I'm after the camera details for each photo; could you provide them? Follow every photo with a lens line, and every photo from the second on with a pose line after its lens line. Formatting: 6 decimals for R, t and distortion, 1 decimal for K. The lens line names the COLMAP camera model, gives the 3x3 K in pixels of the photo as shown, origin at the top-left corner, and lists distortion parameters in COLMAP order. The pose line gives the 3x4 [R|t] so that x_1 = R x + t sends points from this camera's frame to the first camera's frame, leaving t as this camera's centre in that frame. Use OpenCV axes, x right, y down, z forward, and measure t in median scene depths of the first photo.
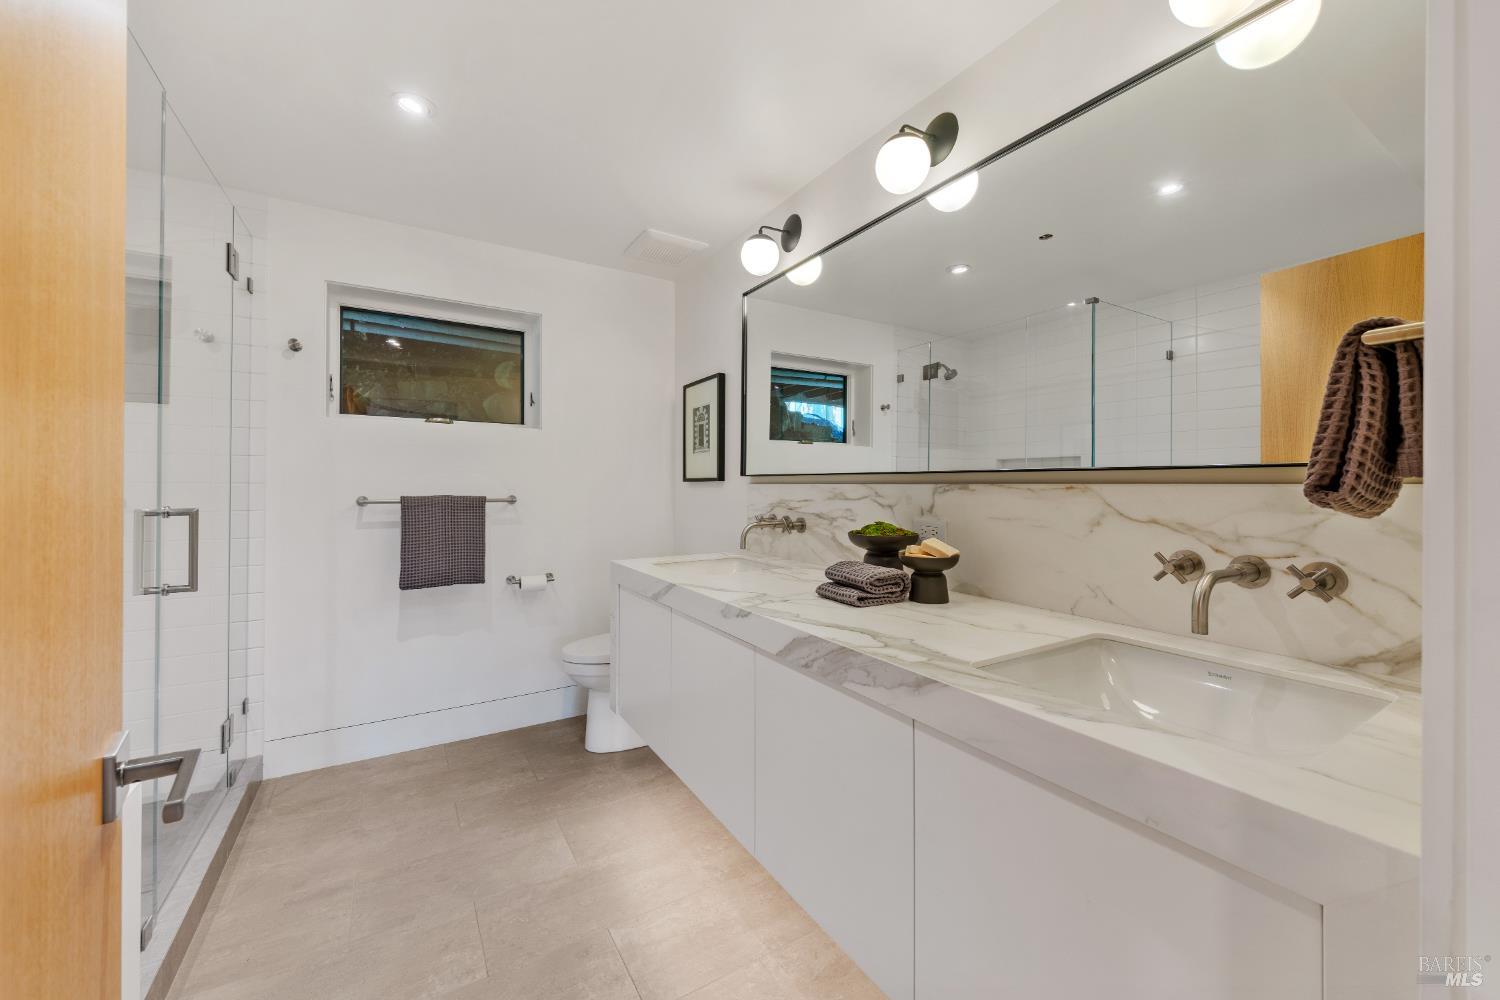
lens RADIAL K [[567.5, 0, 748.0], [0, 567.5, 487.8], [0, 0, 1]] dist [-0.003134, -0.000118]
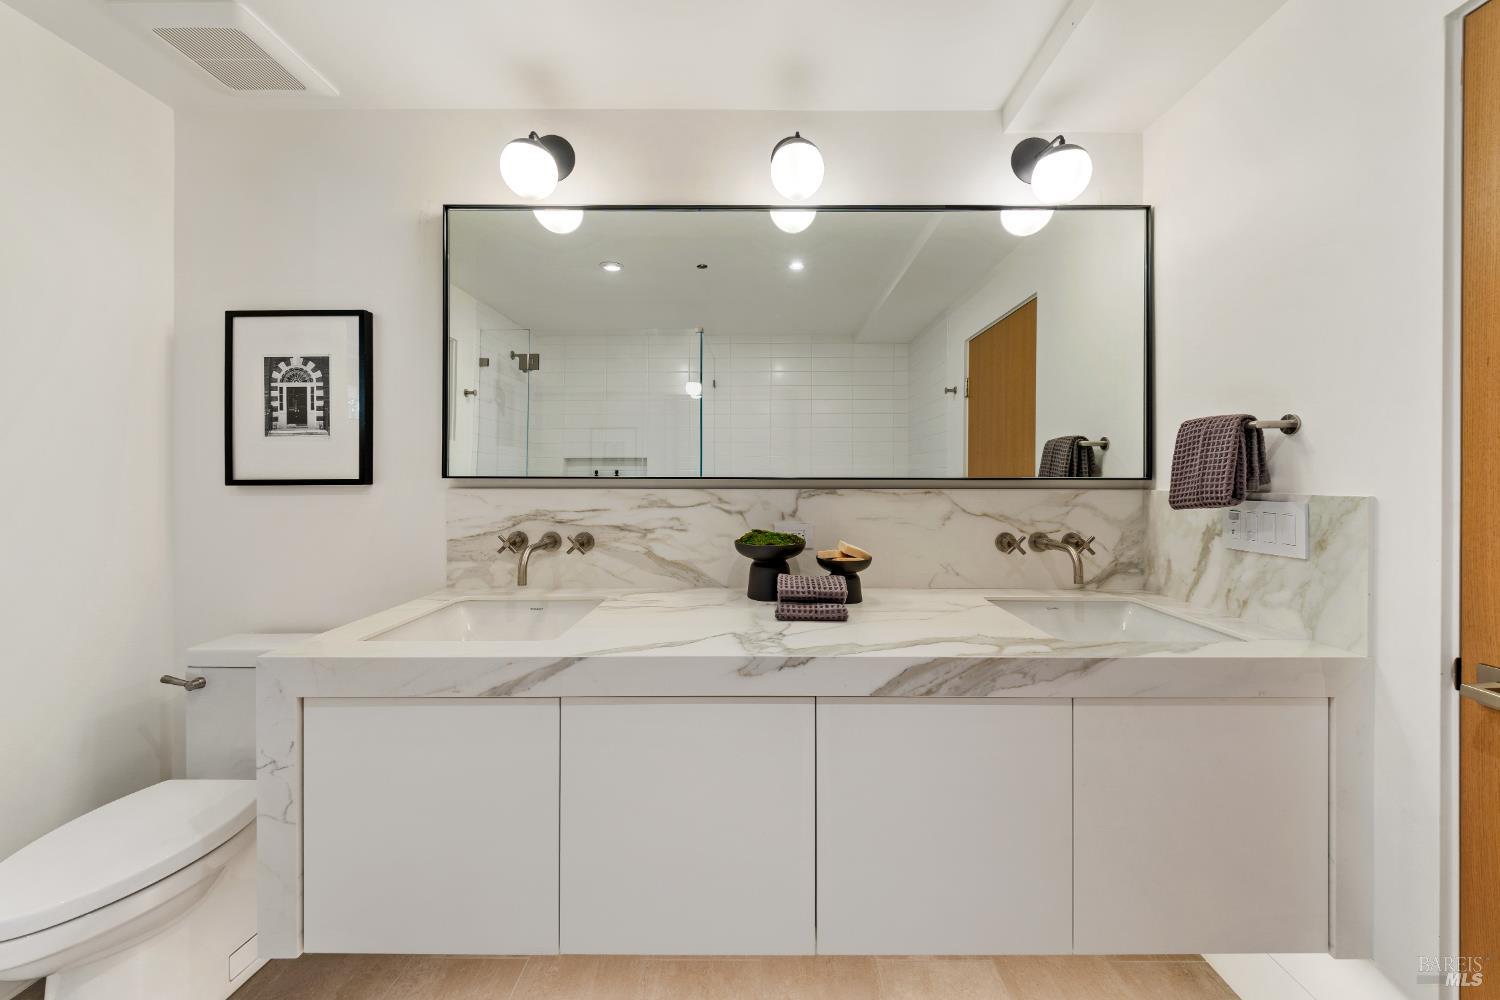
lens RADIAL K [[534.2, 0, 750.0], [0, 534.2, 497.2], [0, 0, 1]] dist [0.000139, -0.000193]
pose [[0.526811, -0.030680, 0.849429, -0.537278], [0.006153, 0.999460, 0.032283, -0.023849], [-0.849960, -0.011781, 0.526715, 0.545785]]
